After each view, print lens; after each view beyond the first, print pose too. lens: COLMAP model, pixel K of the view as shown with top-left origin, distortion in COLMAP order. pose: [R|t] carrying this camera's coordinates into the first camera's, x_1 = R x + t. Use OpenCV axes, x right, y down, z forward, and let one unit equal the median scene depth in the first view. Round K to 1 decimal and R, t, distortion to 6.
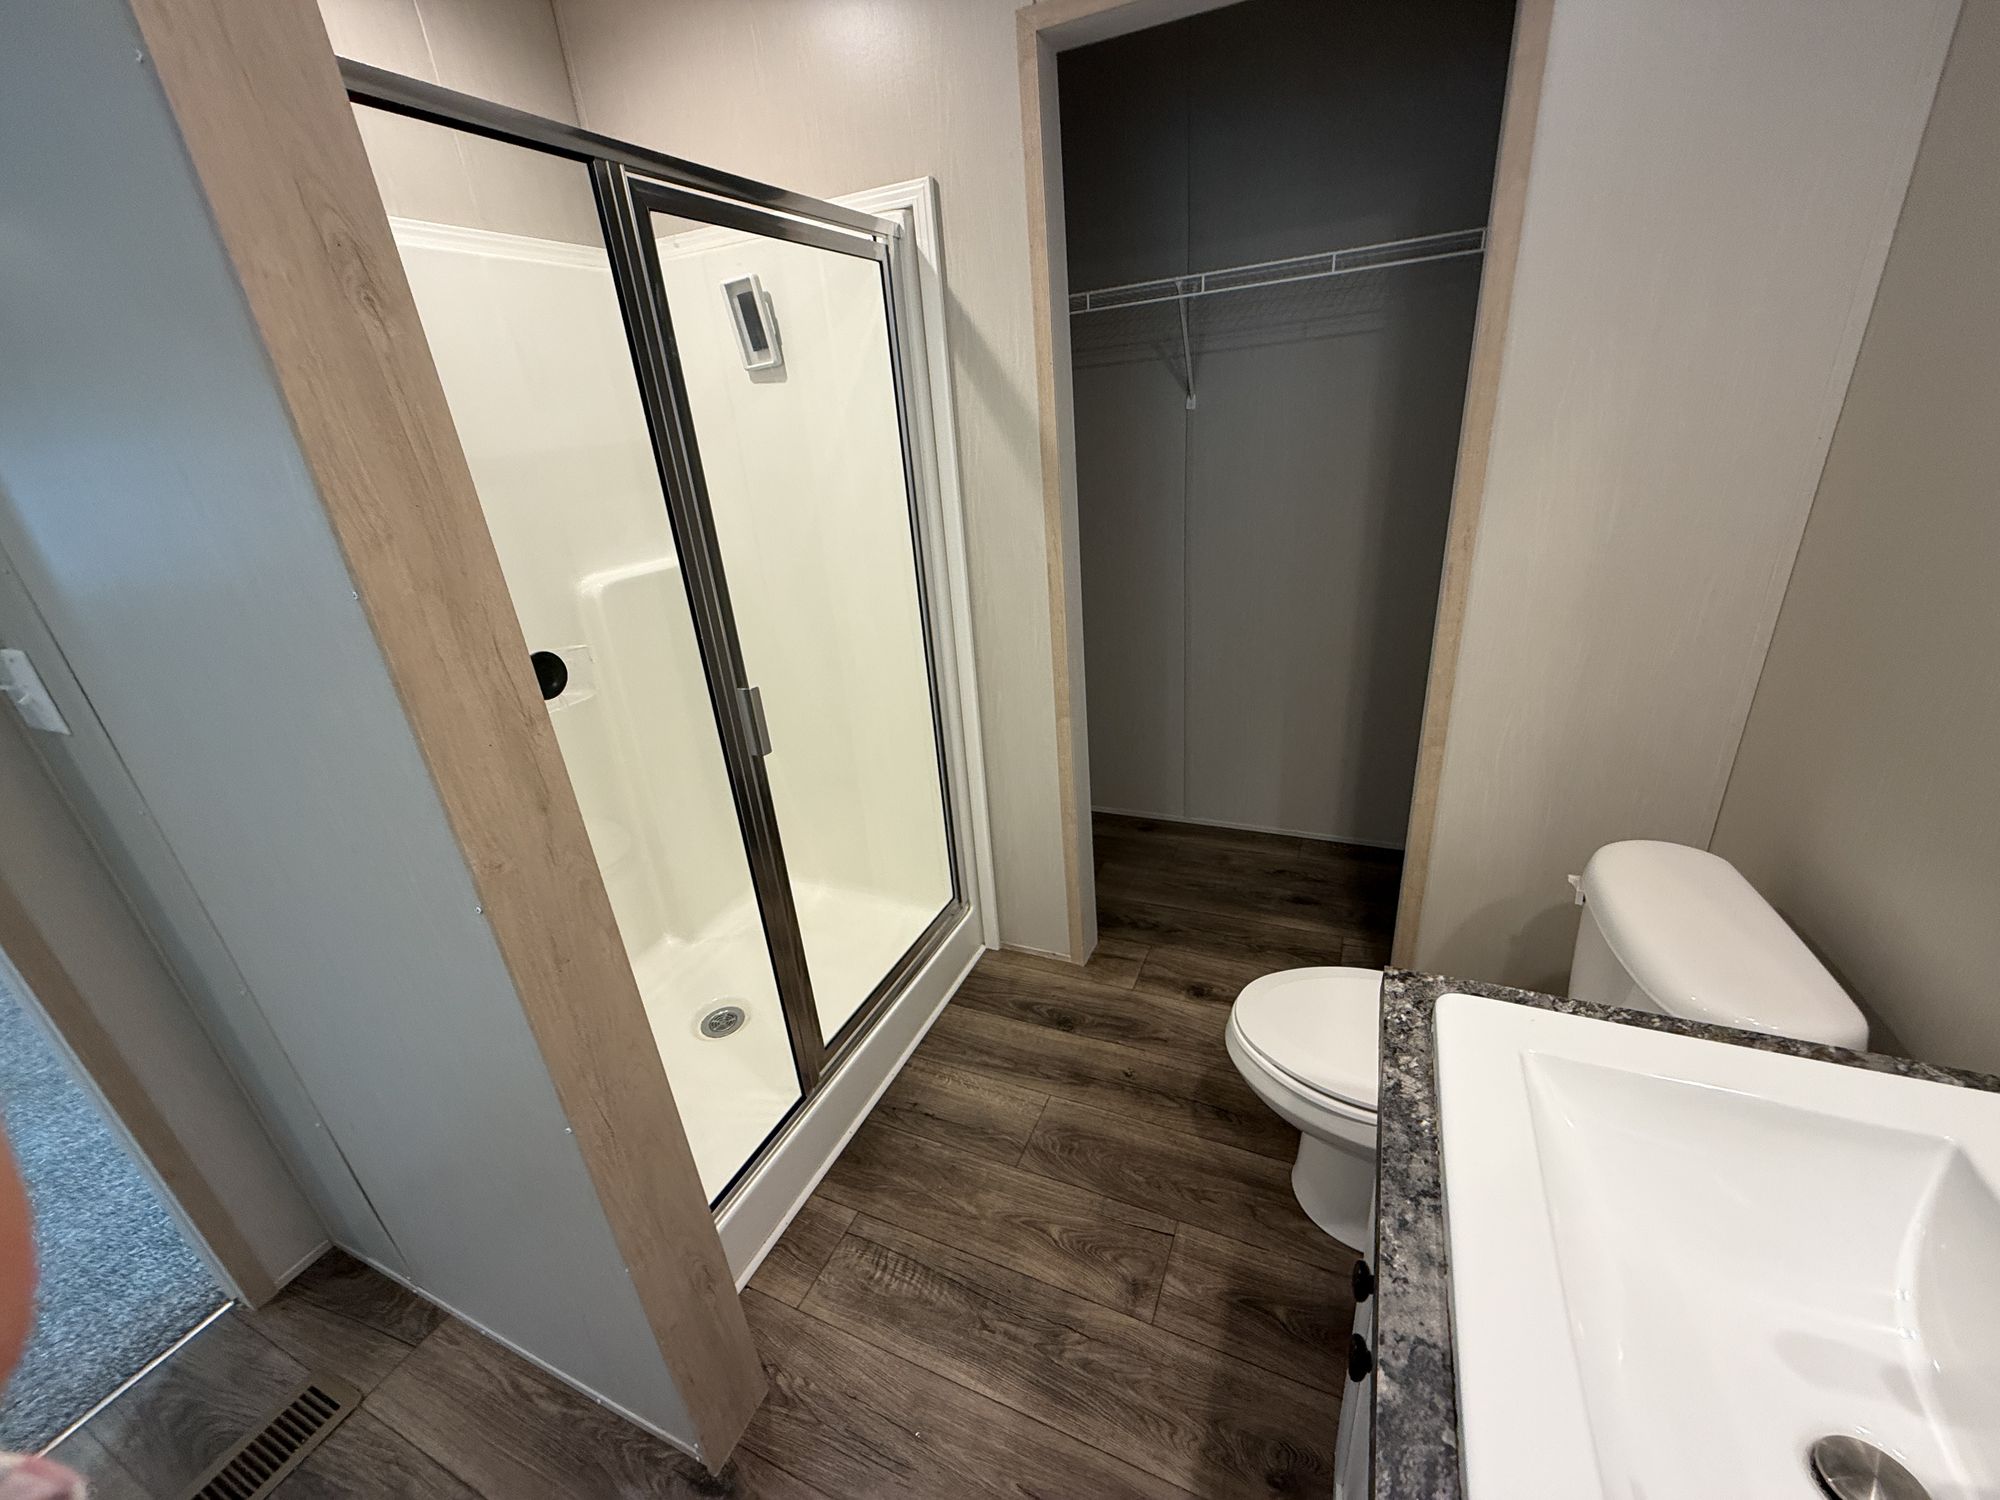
lens RADIAL K [[791.9, 0, 1000.0], [0, 791.9, 750.0], [0, 0, 1]] dist [0.001200, 0.000071]
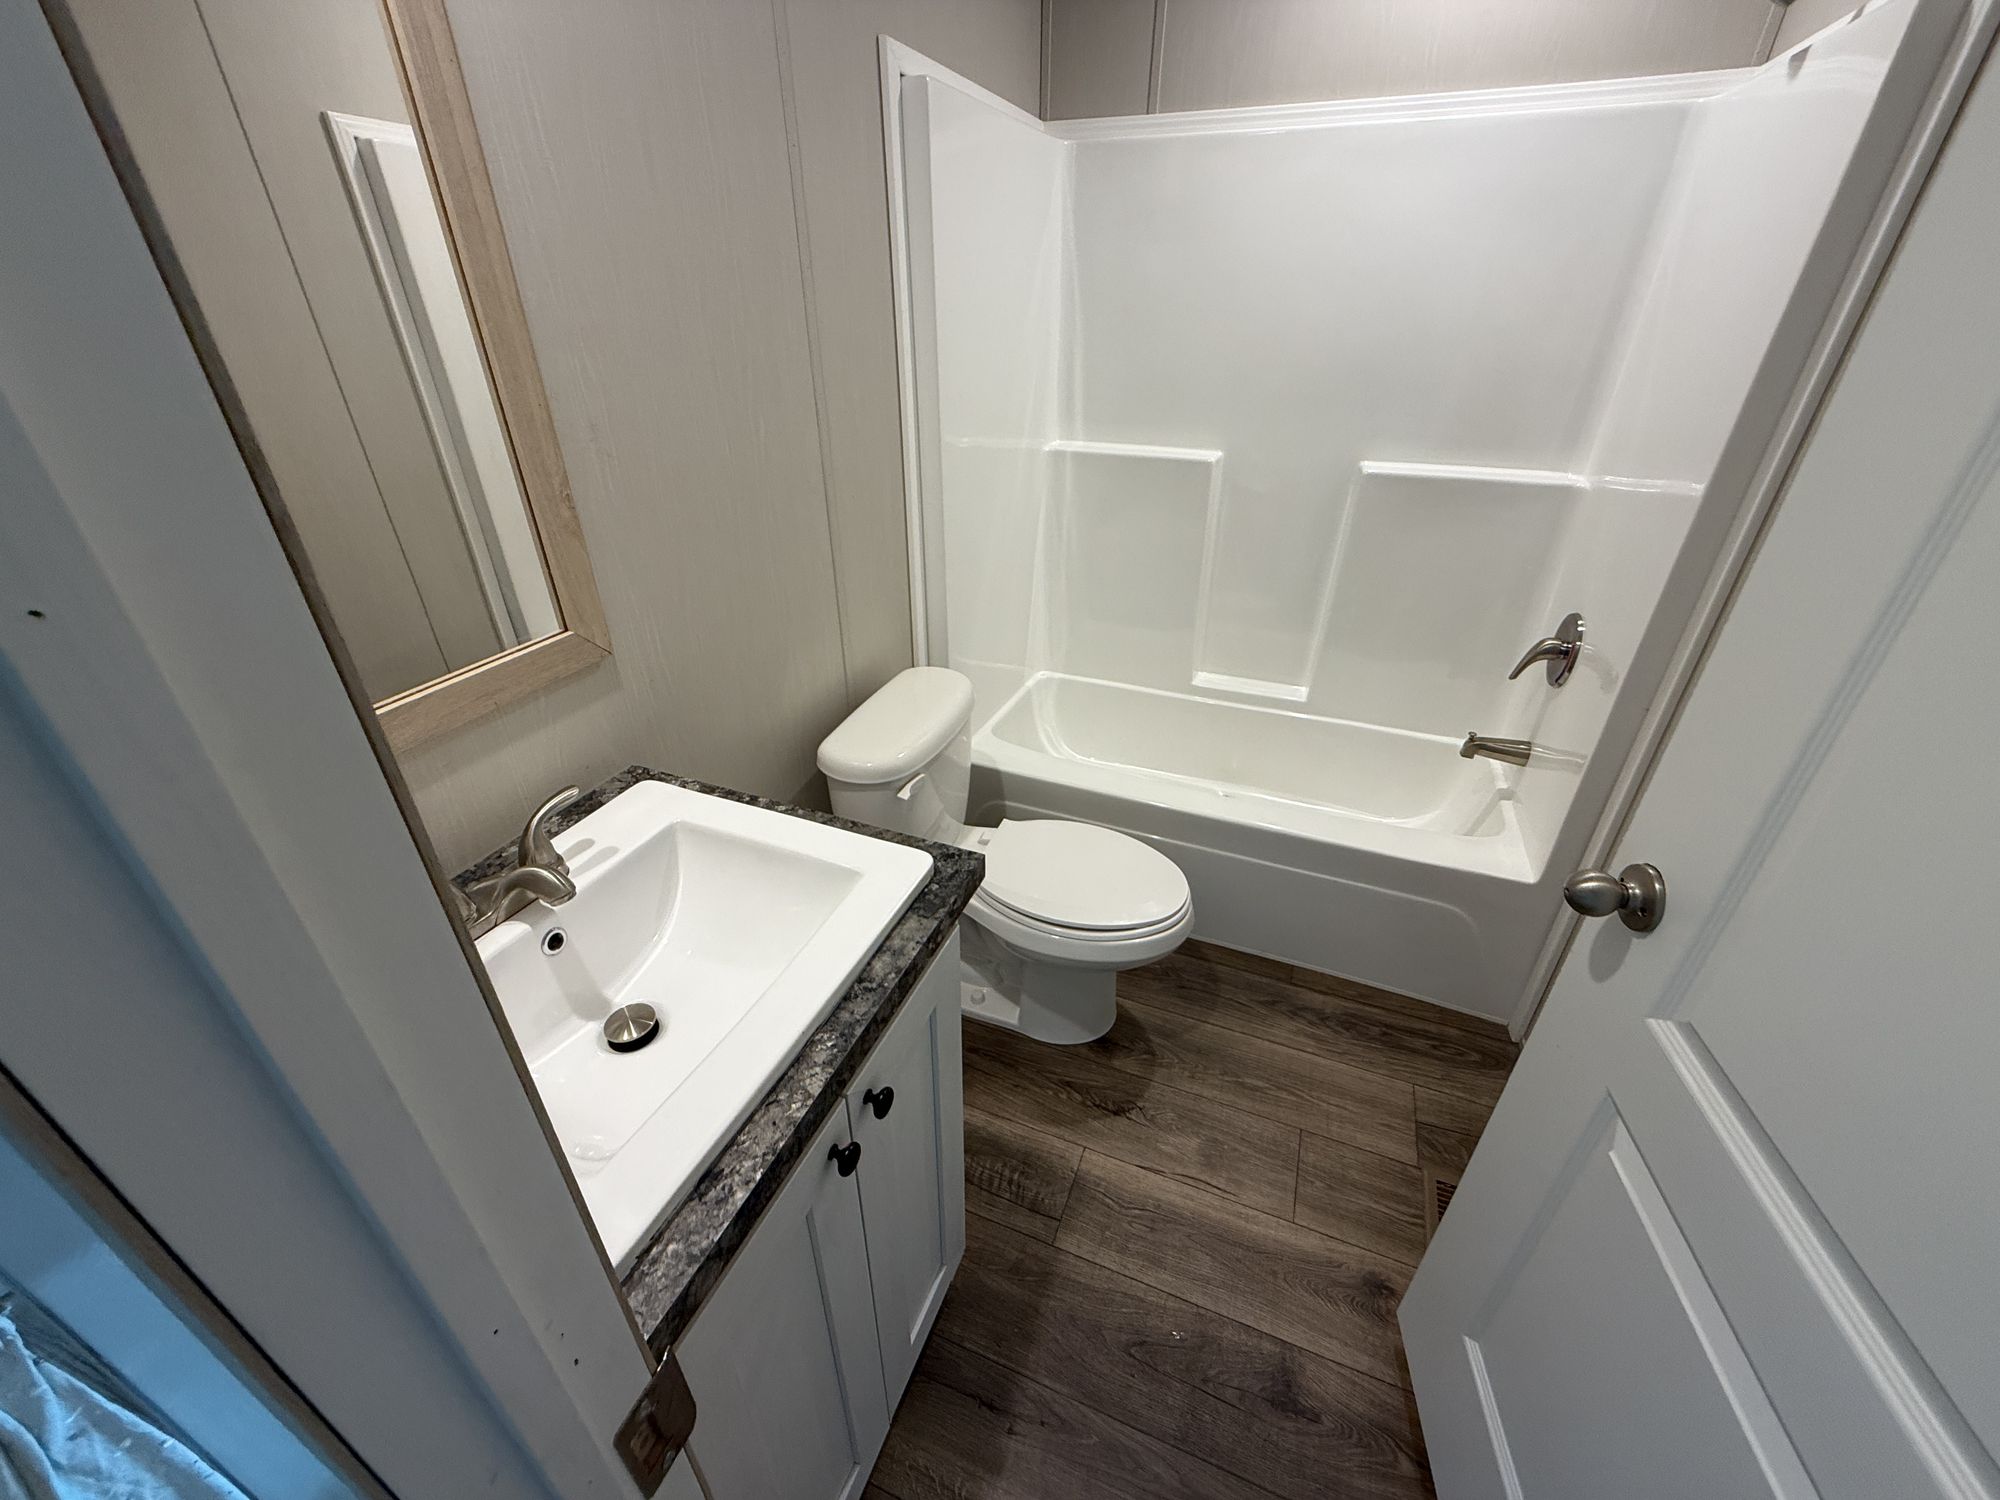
lens RADIAL K [[792.9, 0, 1000.0], [0, 792.9, 750.0], [0, 0, 1]] dist [0.000545, -0.000606]
pose [[-0.995829, 0.089952, 0.015280, -0.191546], [0.066930, 0.606366, 0.792364, -0.478213], [0.062010, 0.790082, -0.609857, 1.146563]]
